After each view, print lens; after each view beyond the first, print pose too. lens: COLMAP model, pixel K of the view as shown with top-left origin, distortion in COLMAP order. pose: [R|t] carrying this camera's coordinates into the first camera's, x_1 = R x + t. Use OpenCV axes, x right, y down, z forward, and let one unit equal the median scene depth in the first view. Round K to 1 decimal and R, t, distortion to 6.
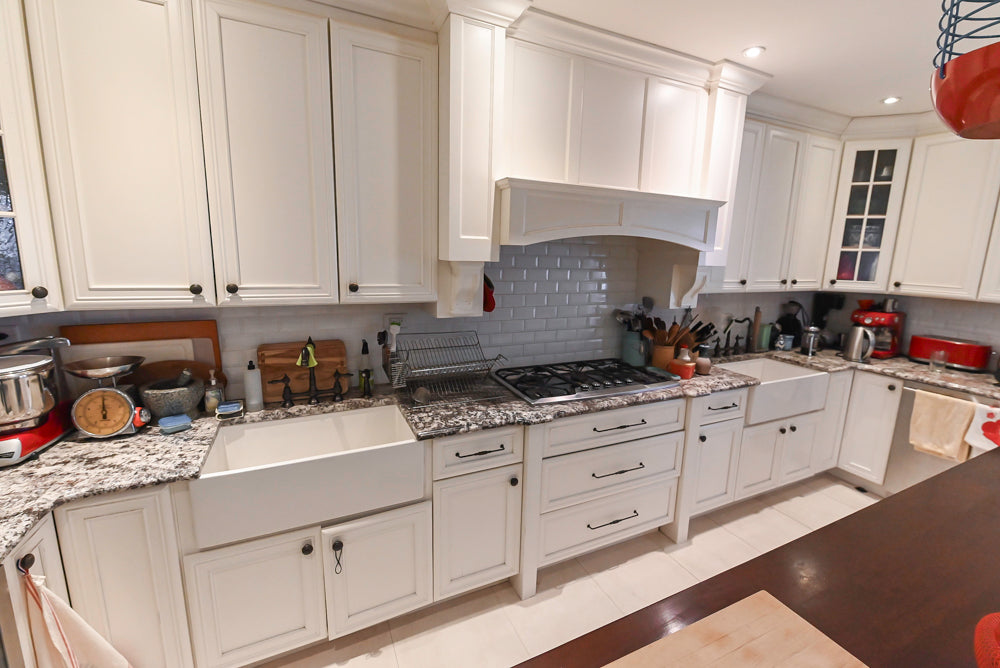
lens RADIAL K [[421.2, 0, 502.7], [0, 421.2, 326.8], [0, 0, 1]] dist [0.007083, -0.006979]
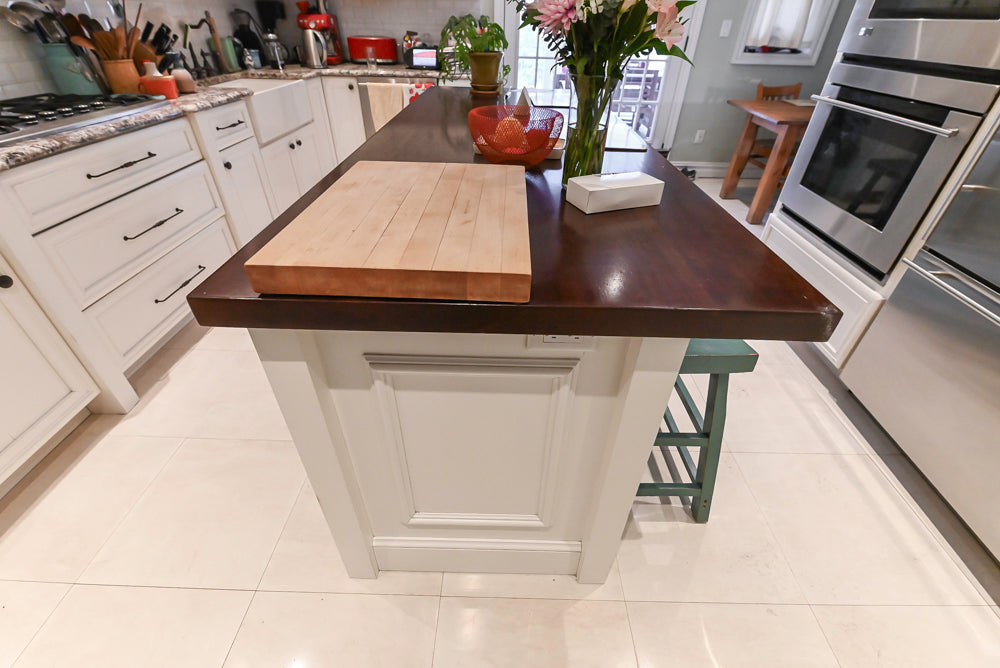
lens RADIAL K [[421.2, 0, 500.5], [0, 421.2, 325.5], [0, 0, 1]] dist [0.007083, -0.006979]
pose [[0.444403, -0.539287, 0.715315, -0.102340], [0.148207, 0.831754, 0.534995, 0.149405], [-0.883482, -0.131739, 0.449560, 0.021199]]
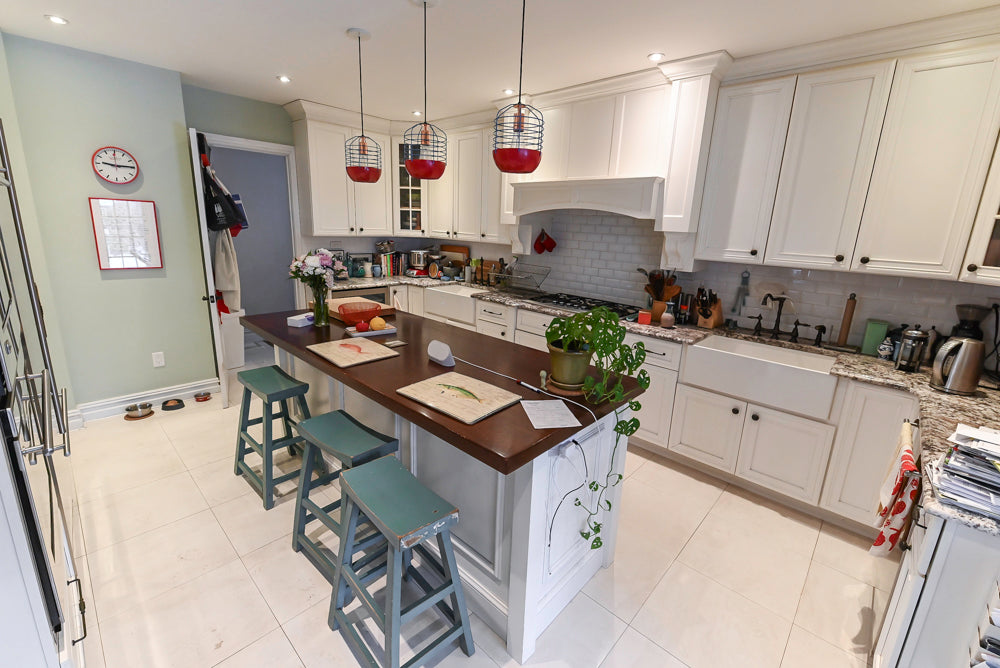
lens RADIAL K [[421.2, 0, 506.2], [0, 421.2, 328.9], [0, 0, 1]] dist [0.007083, -0.006979]
pose [[0.374745, 0.212278, -0.902499, 1.437283], [-0.192893, 0.969985, 0.148056, 0.032000], [0.906840, 0.118603, 0.404444, 0.148469]]
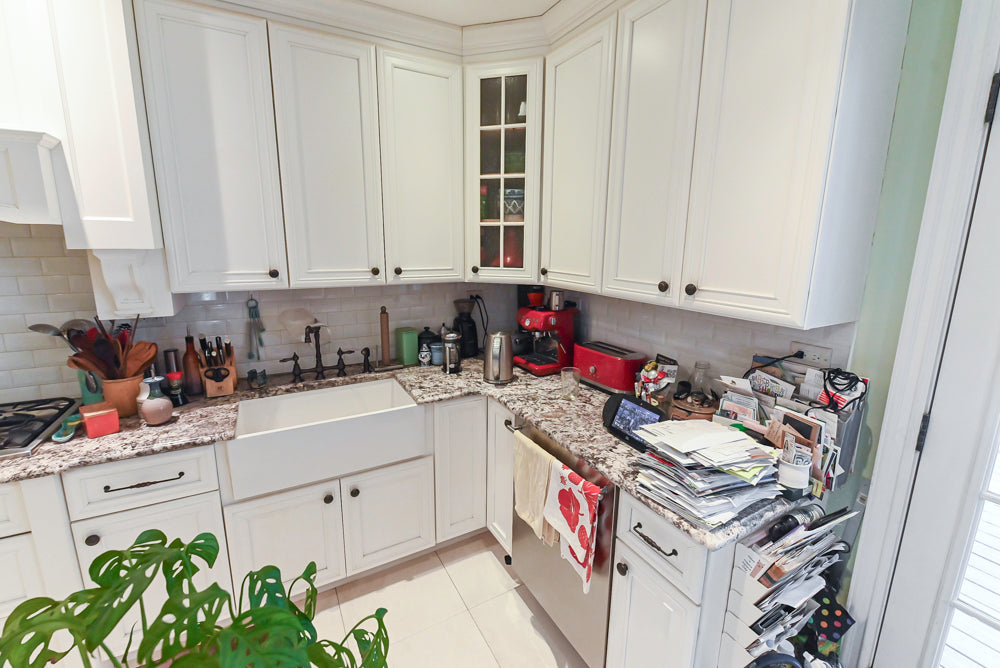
lens RADIAL K [[421.2, 0, 500.4], [0, 421.2, 325.1], [0, 0, 1]] dist [0.007083, -0.006979]
pose [[0.997391, -0.026123, 0.067289, 1.001072], [0.024598, 0.999423, 0.023404, -0.036895], [-0.067862, -0.021687, 0.997459, 0.368821]]
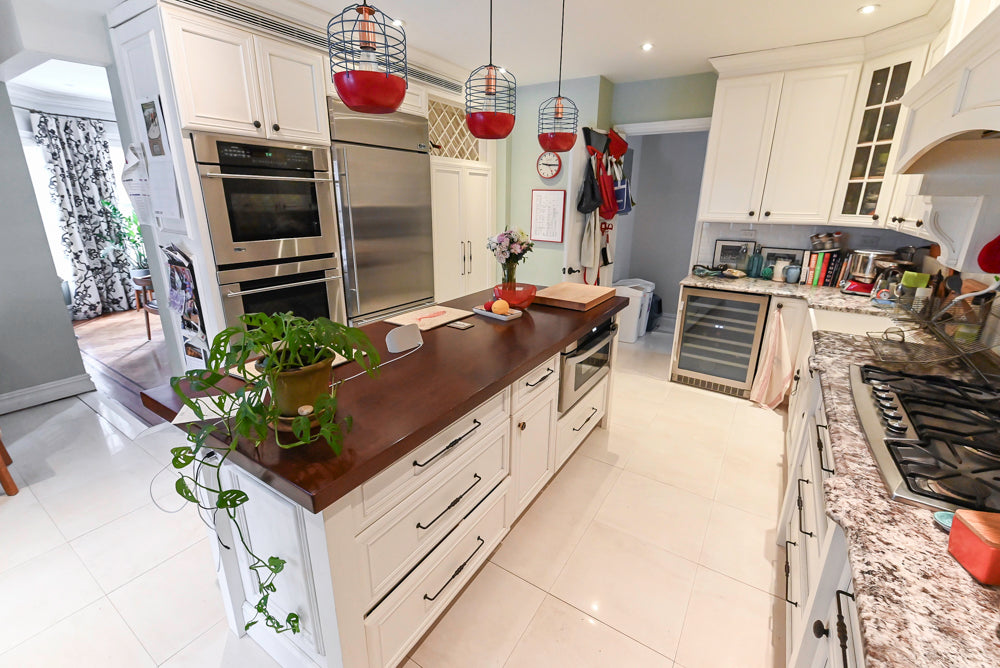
lens RADIAL K [[421.2, 0, 504.3], [0, 421.2, 328.9], [0, 0, 1]] dist [0.007083, -0.006979]
pose [[-0.849101, 0.117947, -0.514894, 0.888905], [-0.128110, 0.899670, 0.417351, -0.120512], [0.512460, 0.420336, -0.748800, 1.009352]]
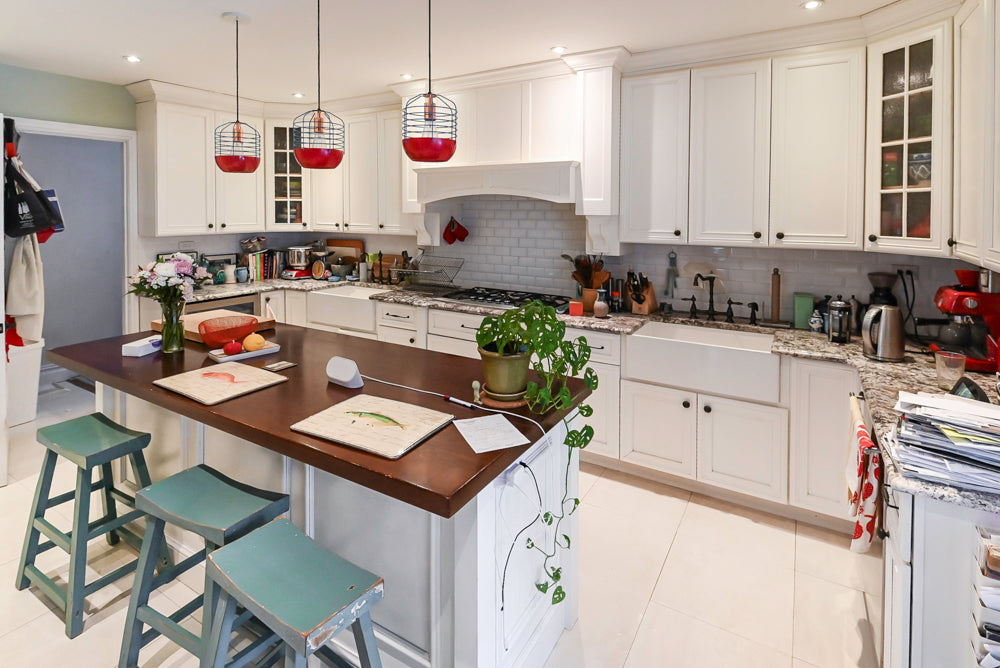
lens RADIAL K [[510.4, 0, 474.3], [0, 510.4, 223.3], [0, 0, 1]] dist [0.003923, -0.002278]
pose [[0.536837, 0.002251, -0.843683, 1.465119], [-0.131150, 0.988063, -0.080815, 0.026244], [0.833430, 0.154033, 0.530724, 0.029003]]
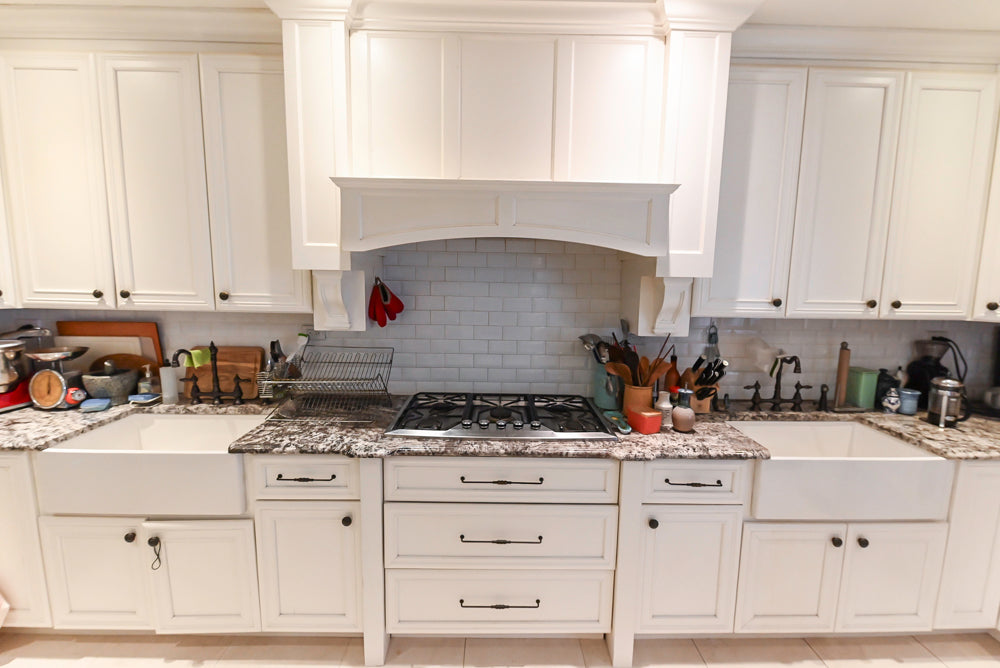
lens RADIAL K [[421.2, 0, 499.4], [0, 421.2, 323.6], [0, 0, 1]] dist [0.007083, -0.006979]
pose [[0.911225, 0.037185, -0.410228, 0.508503], [-0.063757, 0.996647, -0.051280, -0.010435], [0.406945, 0.072883, 0.910540, 0.236448]]
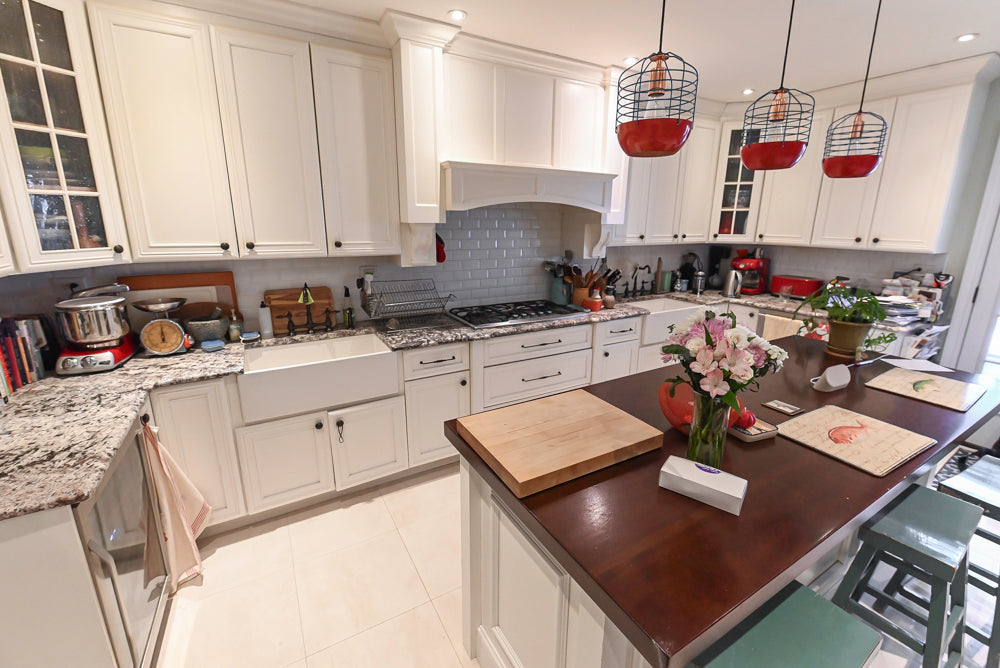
lens RADIAL K [[421.2, 0, 502.1], [0, 421.2, 324.9], [0, 0, 1]] dist [0.007083, -0.006979]
pose [[0.996157, -0.038646, 0.078602, 0.040402], [0.032937, 0.996812, 0.072670, 0.061482], [-0.081160, -0.069802, 0.994254, -0.297273]]
